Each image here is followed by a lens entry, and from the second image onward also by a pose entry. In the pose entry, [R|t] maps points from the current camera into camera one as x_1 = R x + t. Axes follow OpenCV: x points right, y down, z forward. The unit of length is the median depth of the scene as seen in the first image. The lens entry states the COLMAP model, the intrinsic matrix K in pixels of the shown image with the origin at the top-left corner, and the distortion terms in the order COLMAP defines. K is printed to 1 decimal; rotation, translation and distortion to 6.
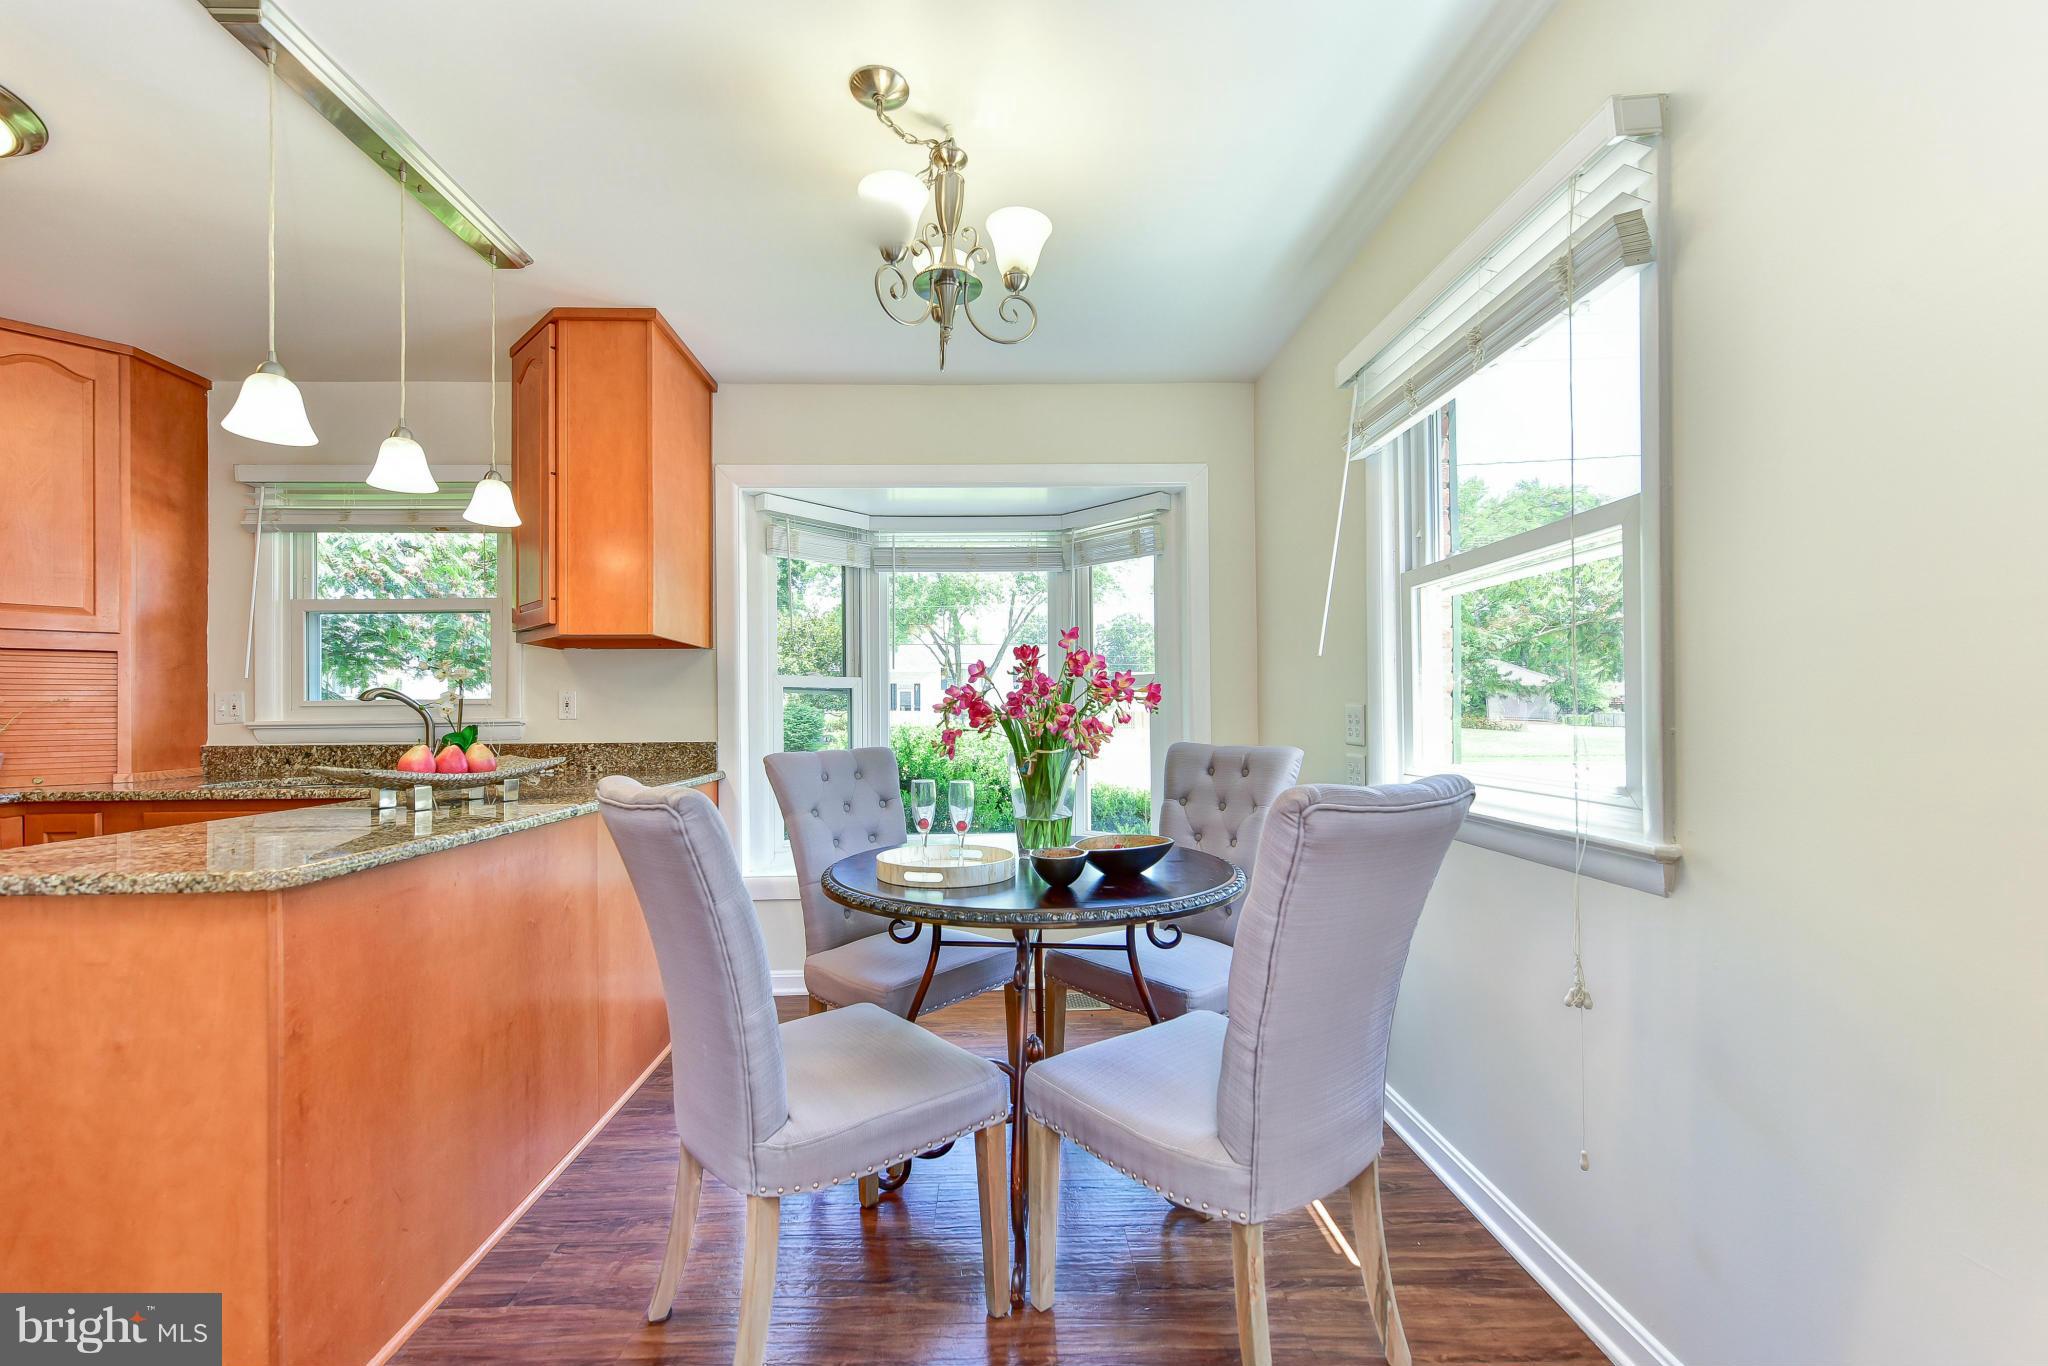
lens RADIAL K [[841.7, 0, 1031.5], [0, 841.7, 702.4], [0, 0, 1]] dist [0.001739, -0.000161]
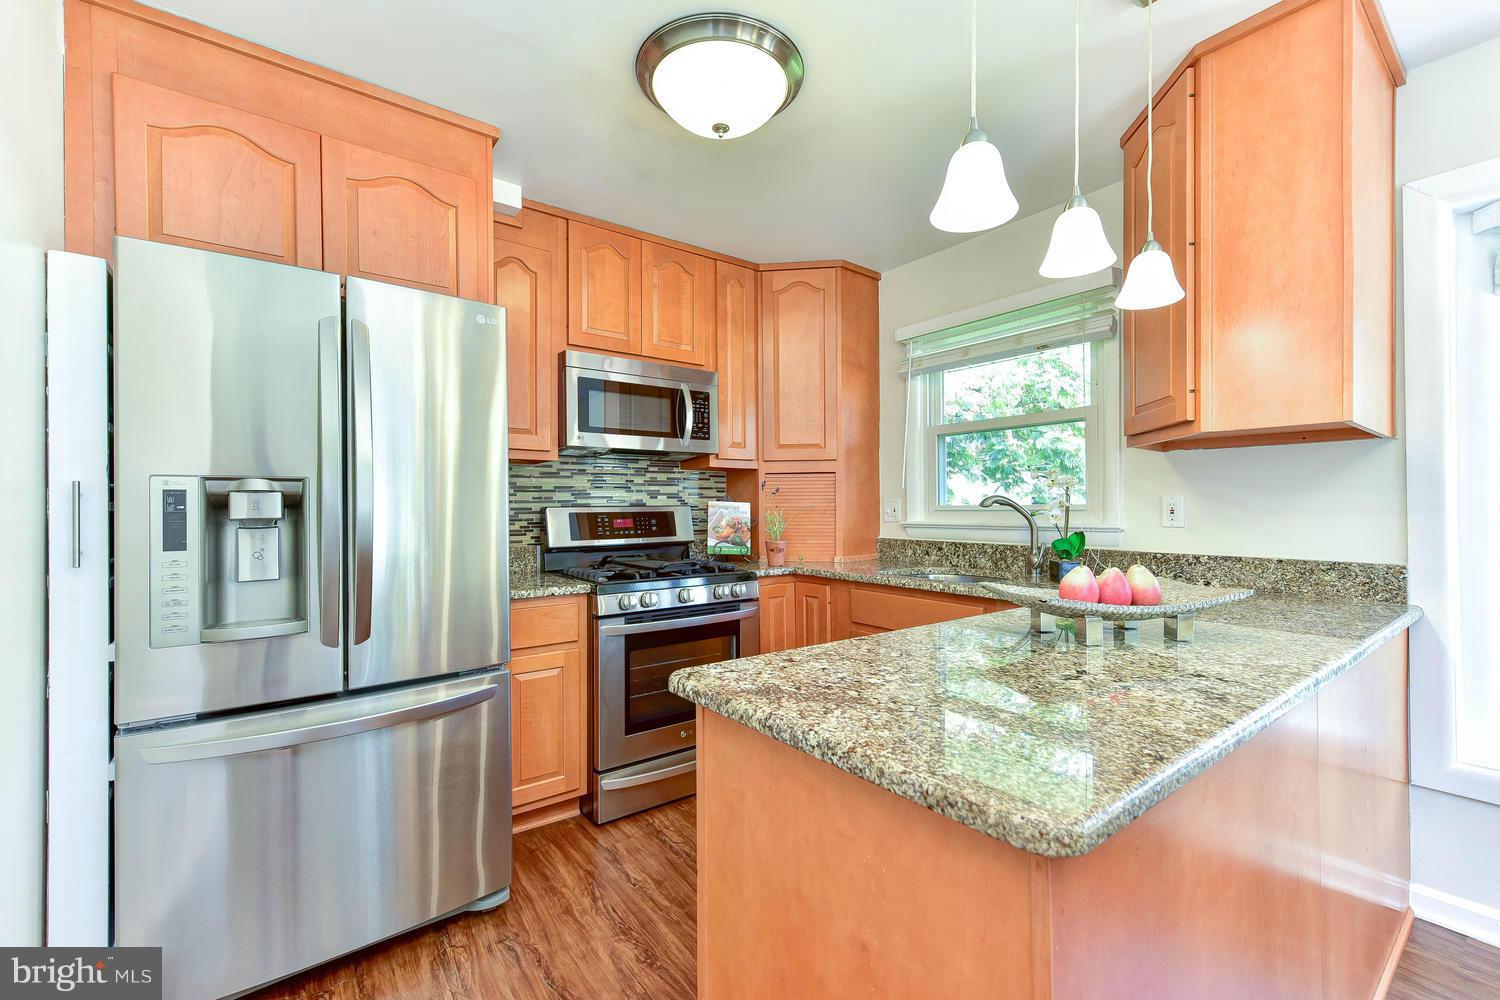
lens RADIAL K [[632.6, 0, 737.1], [0, 632.6, 503.8], [0, 0, 1]] dist [0.001696, 0.000175]
pose [[0.567392, 0.003100, -0.823442, -0.303014], [0.006579, 0.999944, 0.008298, -0.017593], [0.823421, -0.010126, 0.567340, 0.258451]]
